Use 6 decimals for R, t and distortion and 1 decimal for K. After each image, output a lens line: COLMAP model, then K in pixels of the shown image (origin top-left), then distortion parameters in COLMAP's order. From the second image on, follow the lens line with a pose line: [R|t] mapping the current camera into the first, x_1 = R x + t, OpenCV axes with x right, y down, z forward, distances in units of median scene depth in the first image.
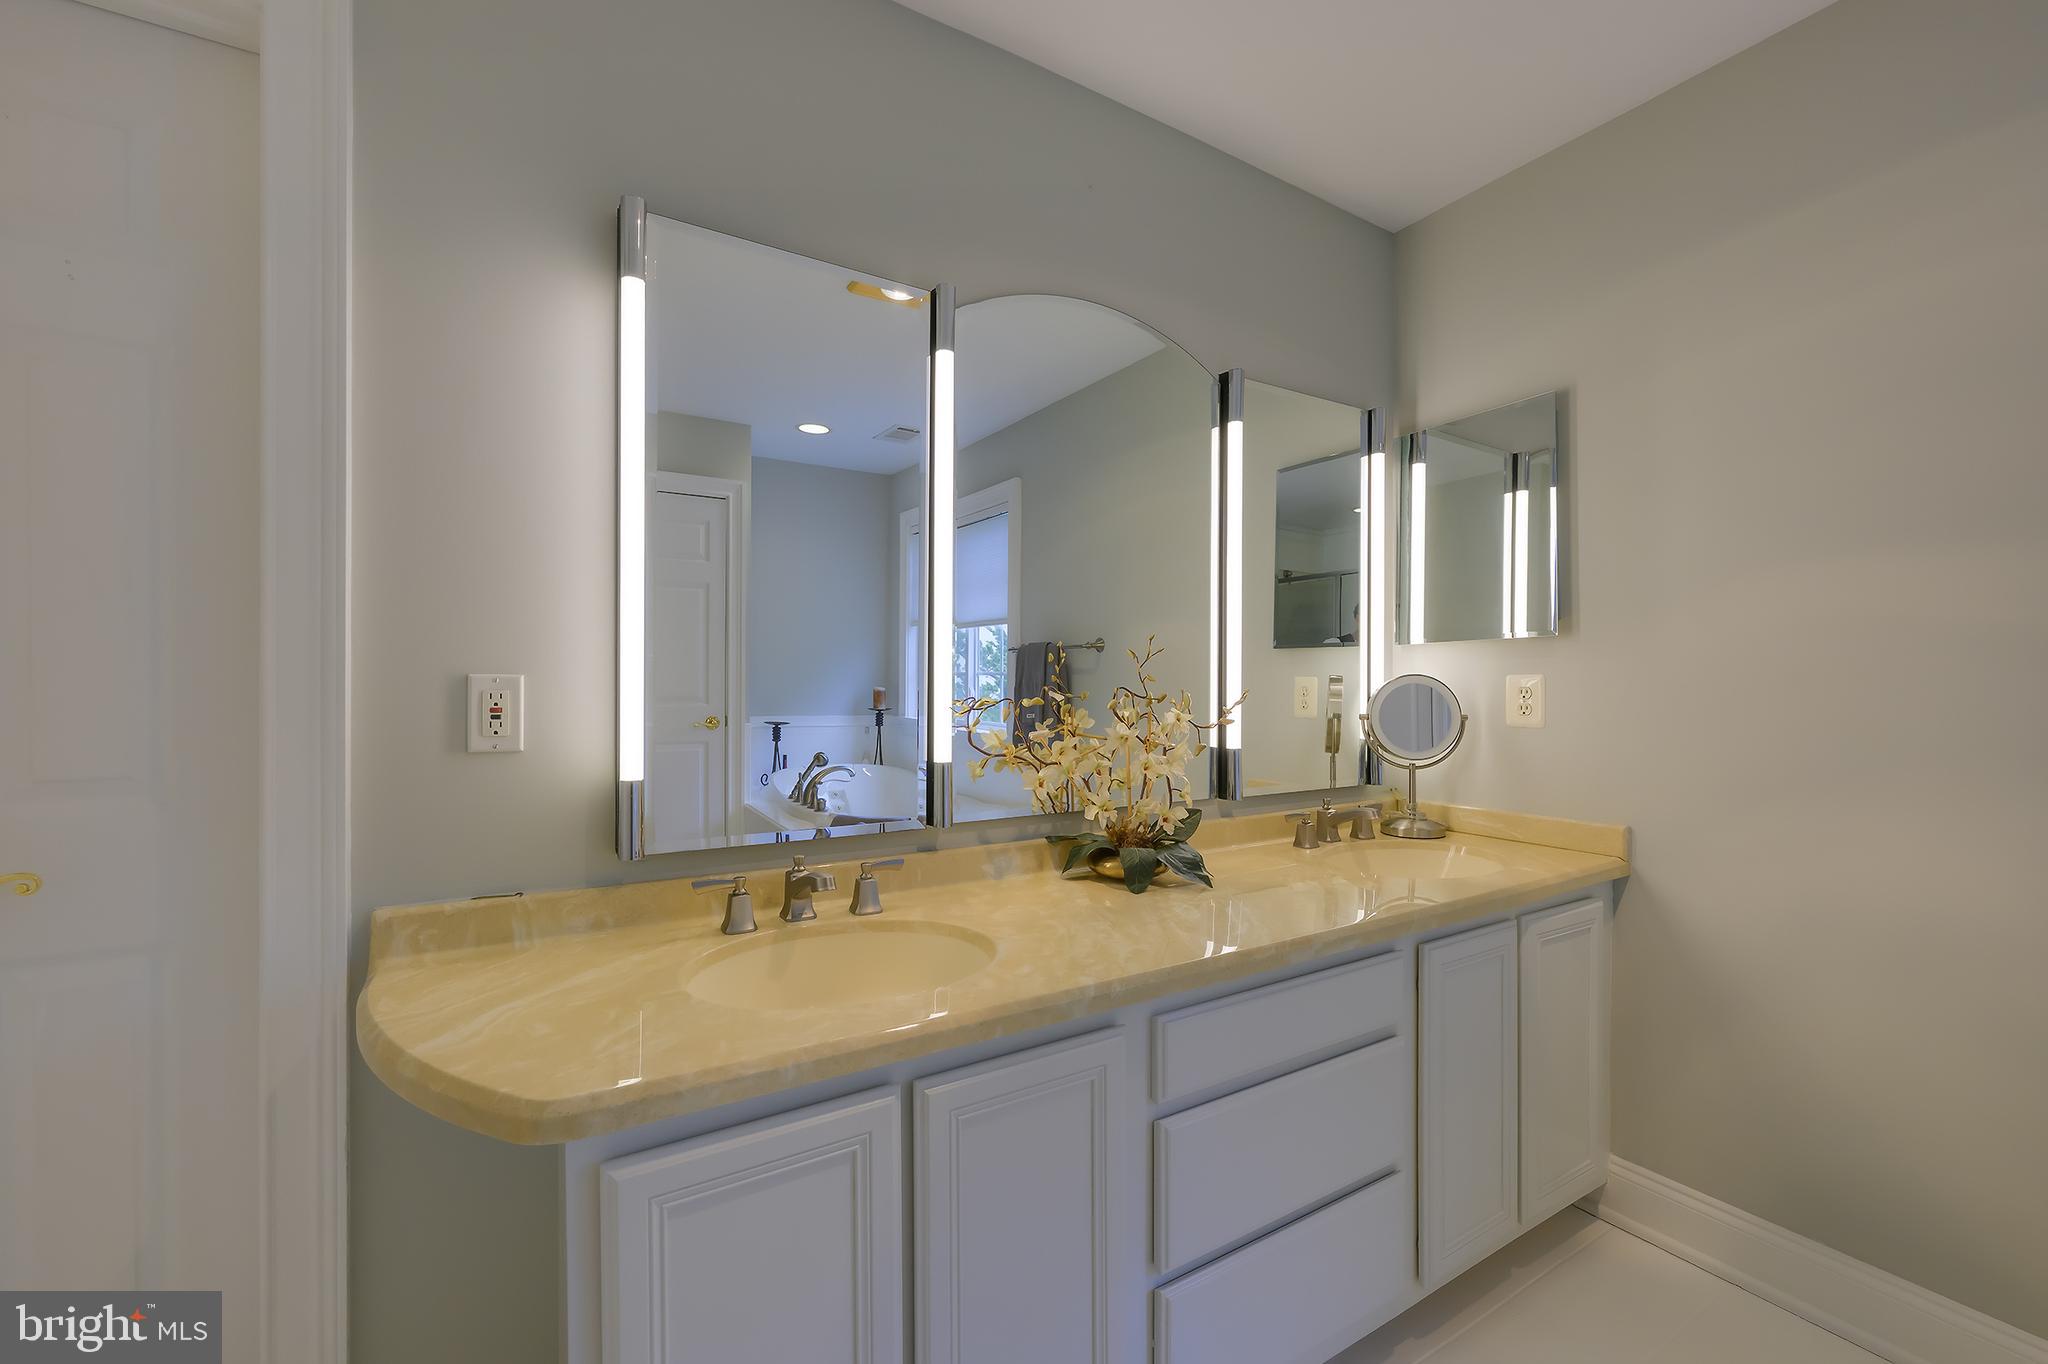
lens RADIAL K [[818.1, 0, 1020.7], [0, 818.1, 691.5], [0, 0, 1]] dist [0.000139, 0.000069]
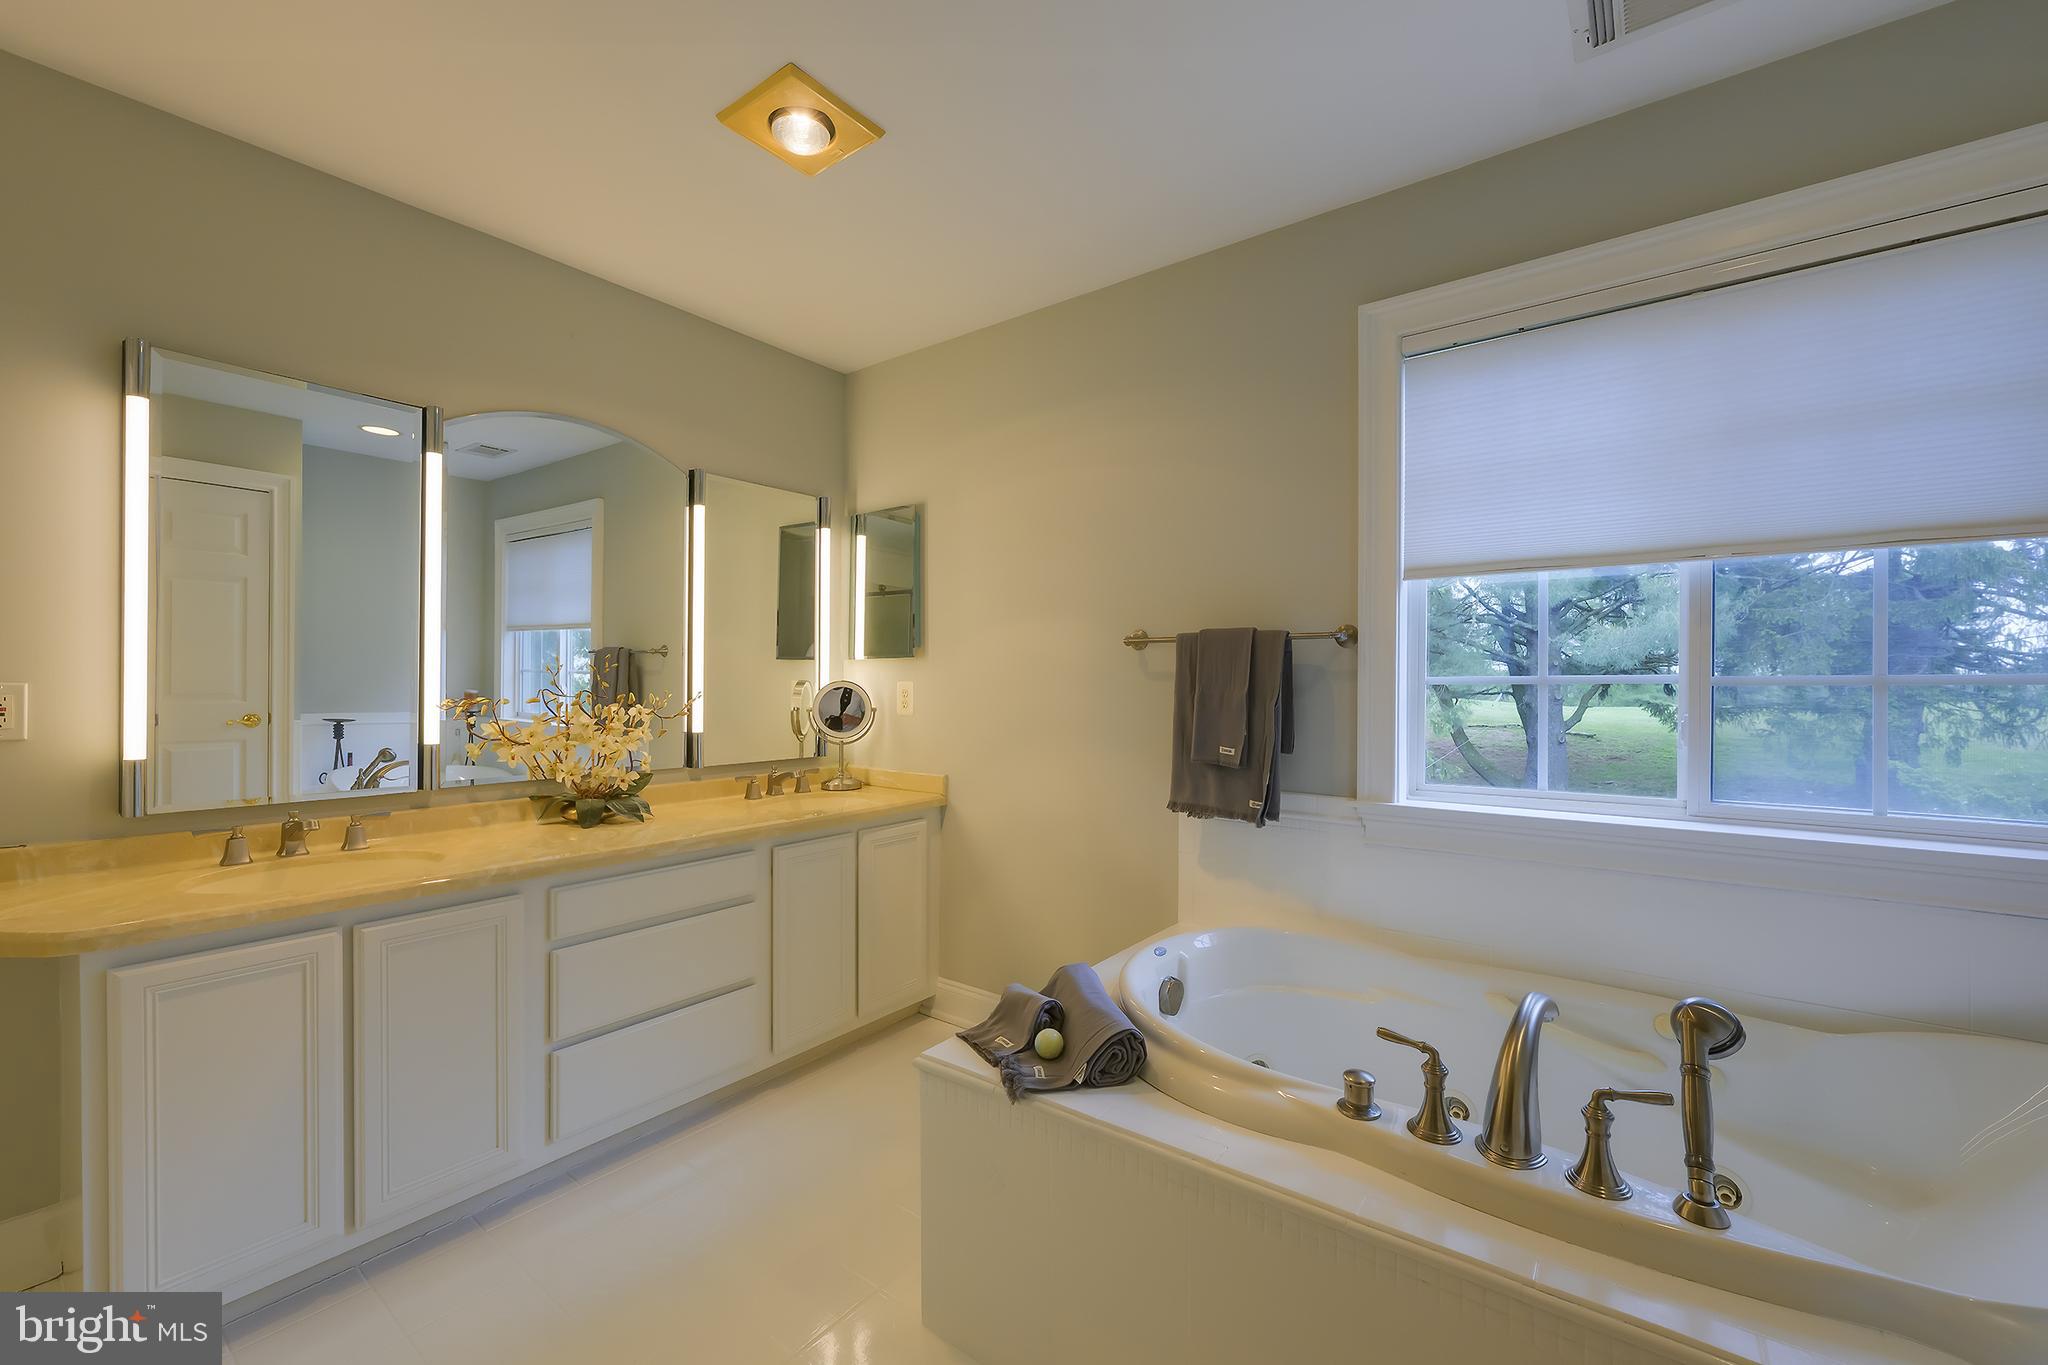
lens RADIAL K [[818.1, 0, 1032.6], [0, 818.1, 684.5], [0, 0, 1]] dist [0.000139, 0.000069]
pose [[0.927794, 0.004362, 0.373068, 0.312539], [-0.004072, 0.999990, -0.001567, -0.016559], [-0.373071, -0.000066, 0.927803, -0.638696]]
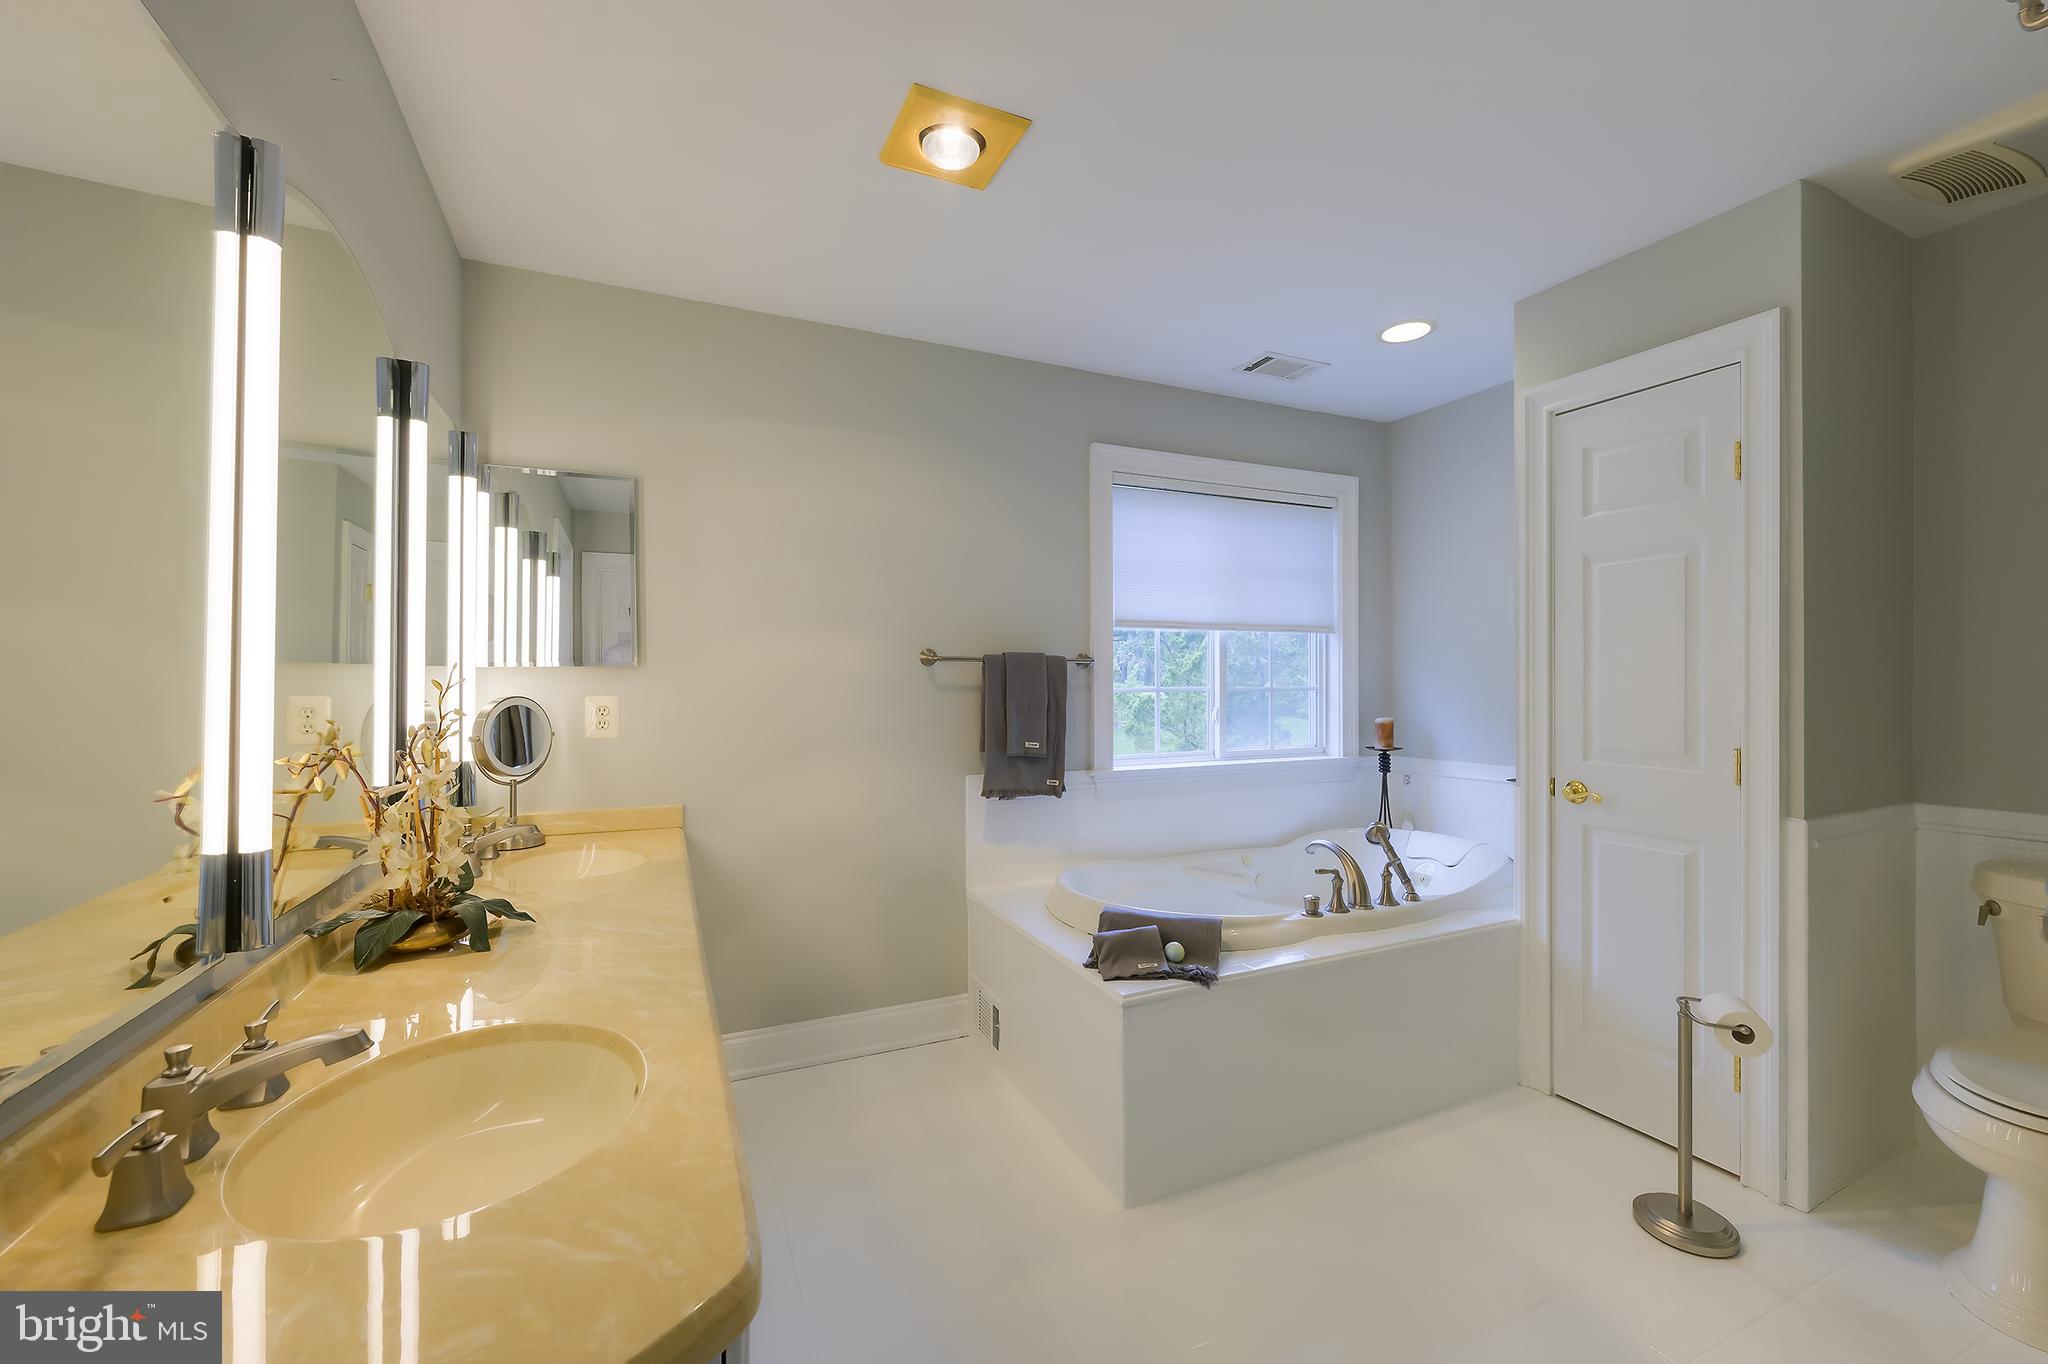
lens RADIAL K [[818.1, 0, 1015.5], [0, 818.1, 679.4], [0, 0, 1]] dist [0.000139, 0.000069]
pose [[0.117883, 0.005067, 0.993015, -0.638309], [0.002903, 0.999981, -0.005447, -0.044394], [-0.993023, 0.003525, 0.117866, 0.285133]]
